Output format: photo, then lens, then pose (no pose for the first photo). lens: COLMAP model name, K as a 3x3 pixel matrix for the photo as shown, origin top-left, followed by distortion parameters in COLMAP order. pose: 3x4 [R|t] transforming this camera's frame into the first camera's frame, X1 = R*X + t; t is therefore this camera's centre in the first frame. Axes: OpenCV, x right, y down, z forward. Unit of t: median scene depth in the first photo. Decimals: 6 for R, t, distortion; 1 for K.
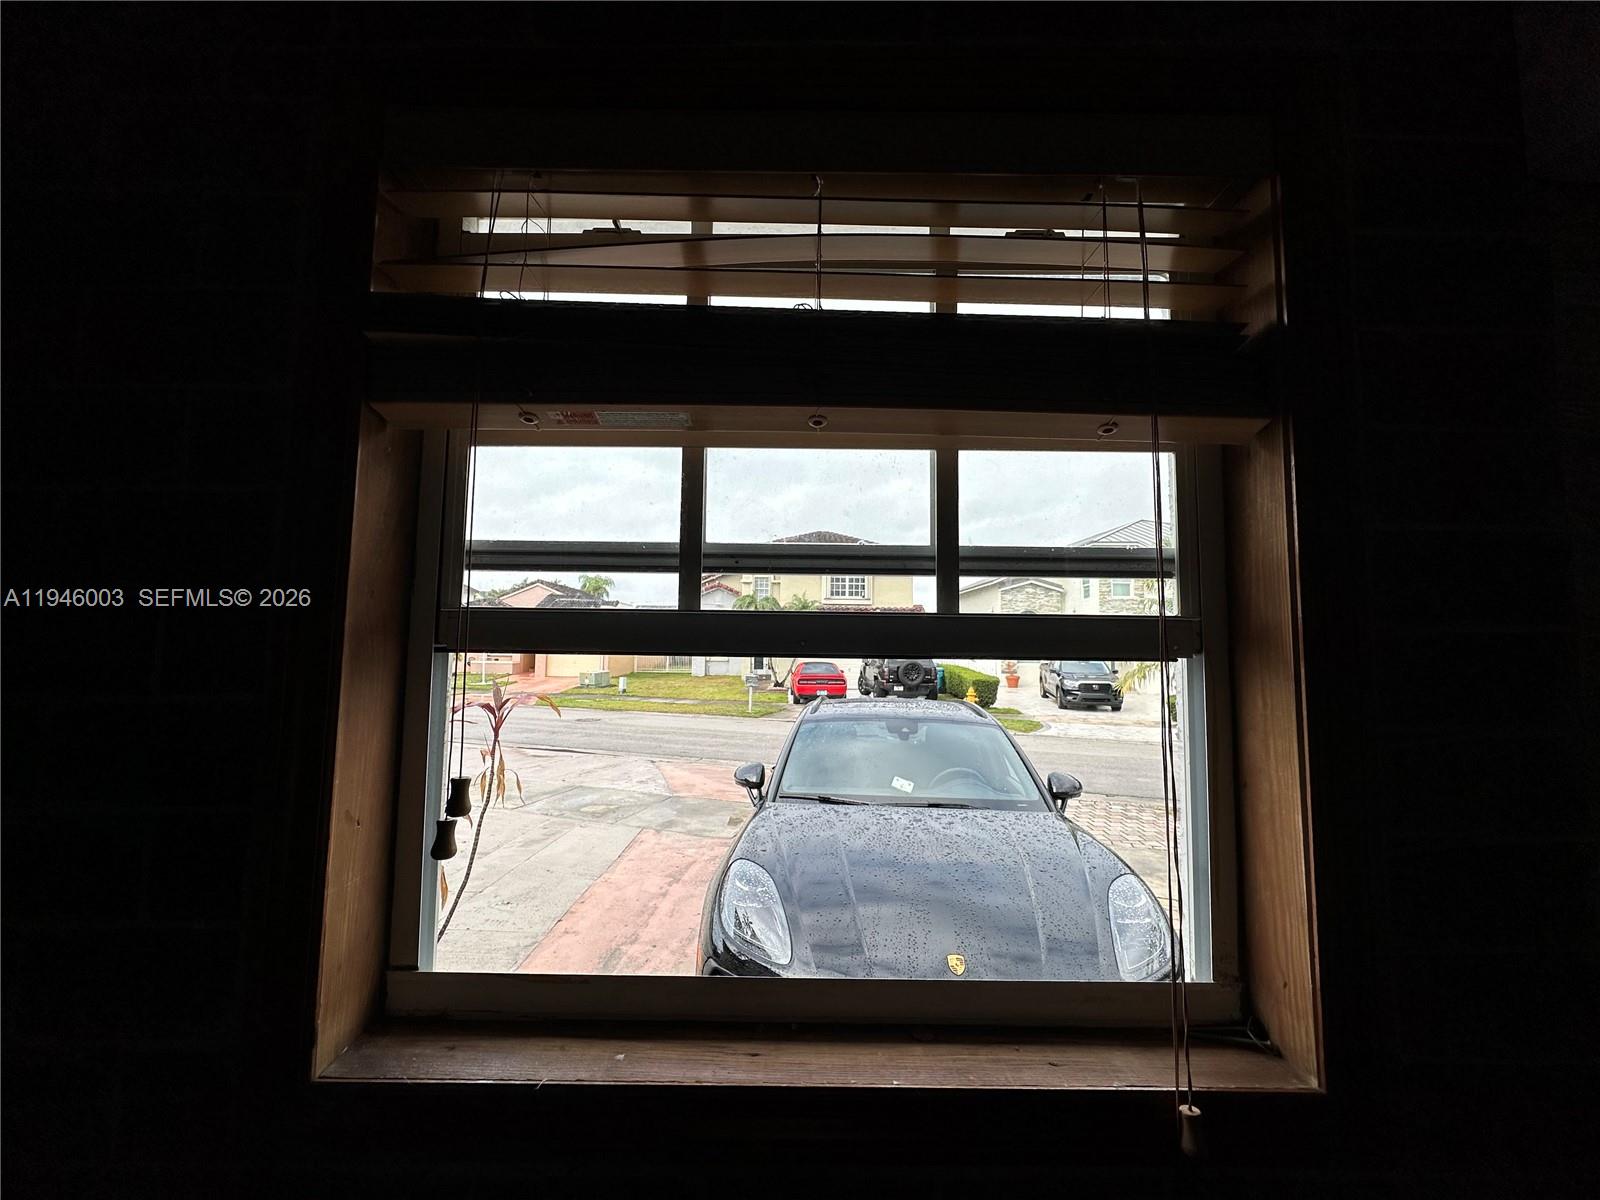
lens RADIAL K [[634.7, 0, 800.0], [0, 634.7, 600.0], [0, 0, 1]] dist [-0.002654, 0.000231]
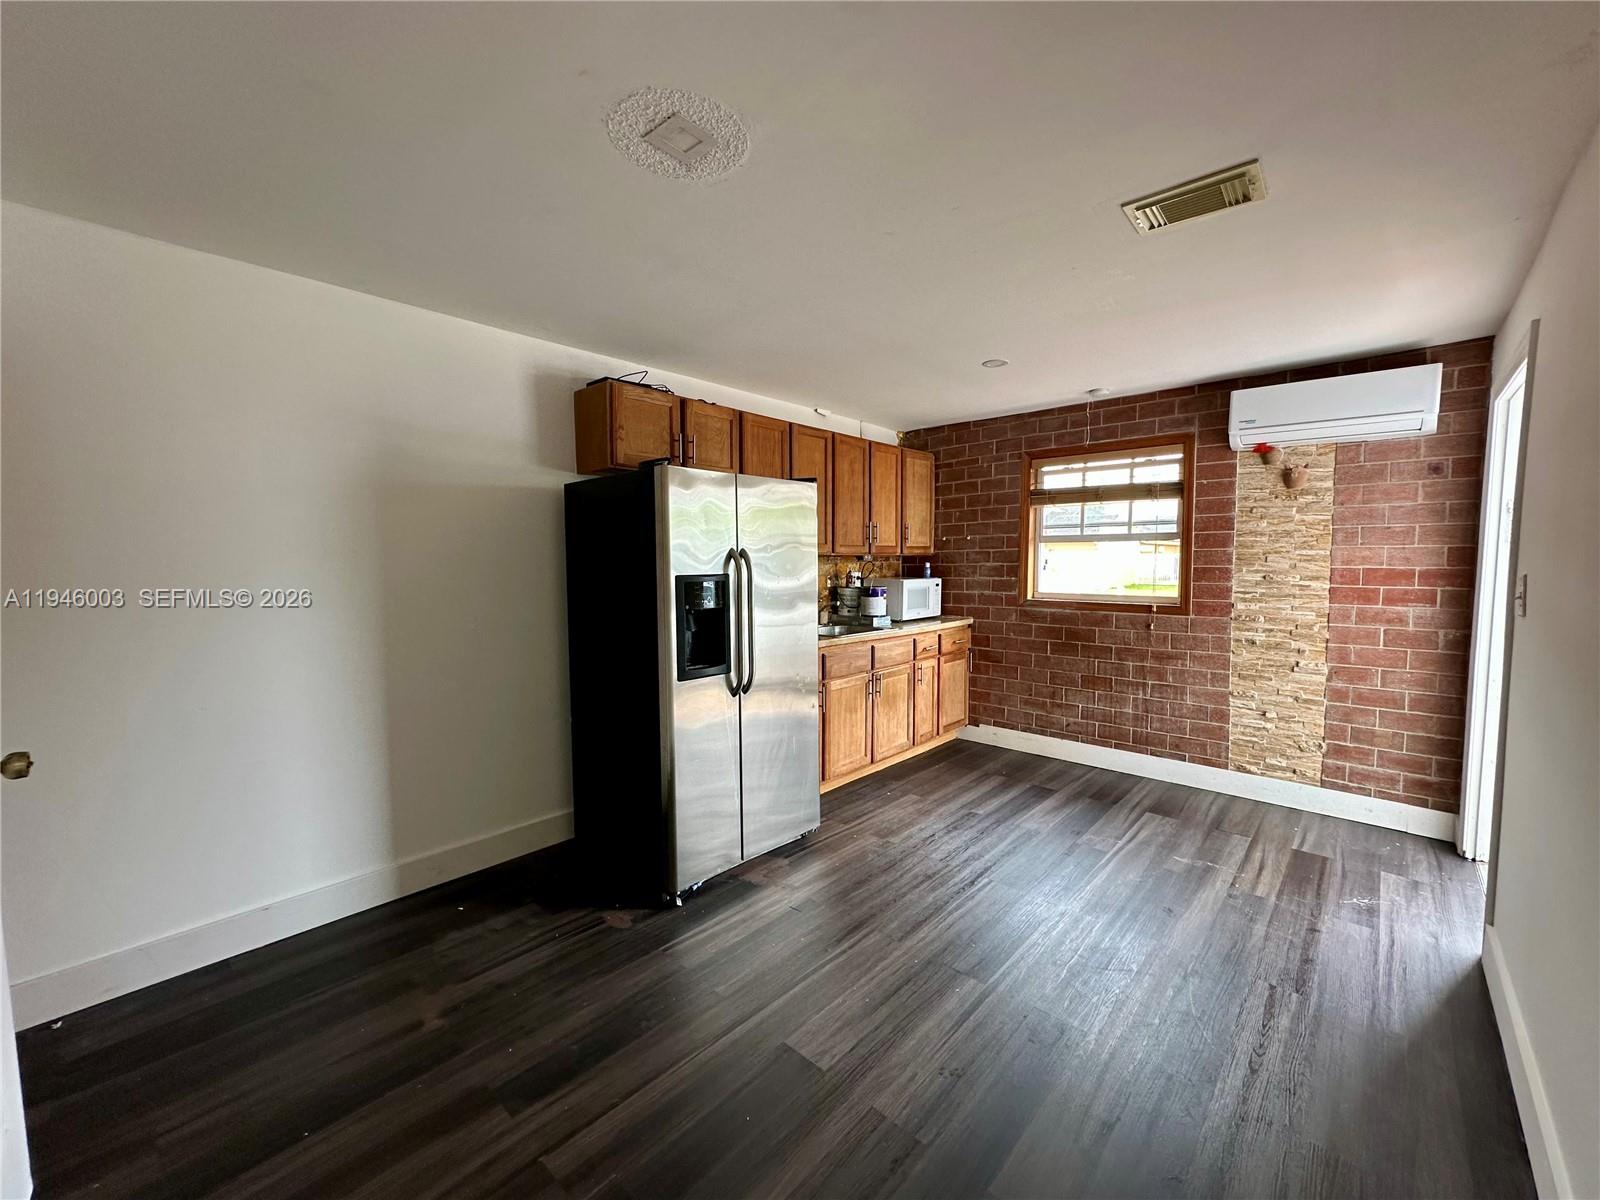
lens RADIAL K [[634.7, 0, 800.0], [0, 634.7, 600.0], [0, 0, 1]] dist [-0.002654, 0.000231]
pose [[0.730734, 0.032332, -0.681897, 0.110111], [0.059079, 0.992135, 0.110353, -0.010177], [0.680102, -0.120925, 0.723076, -0.285433]]
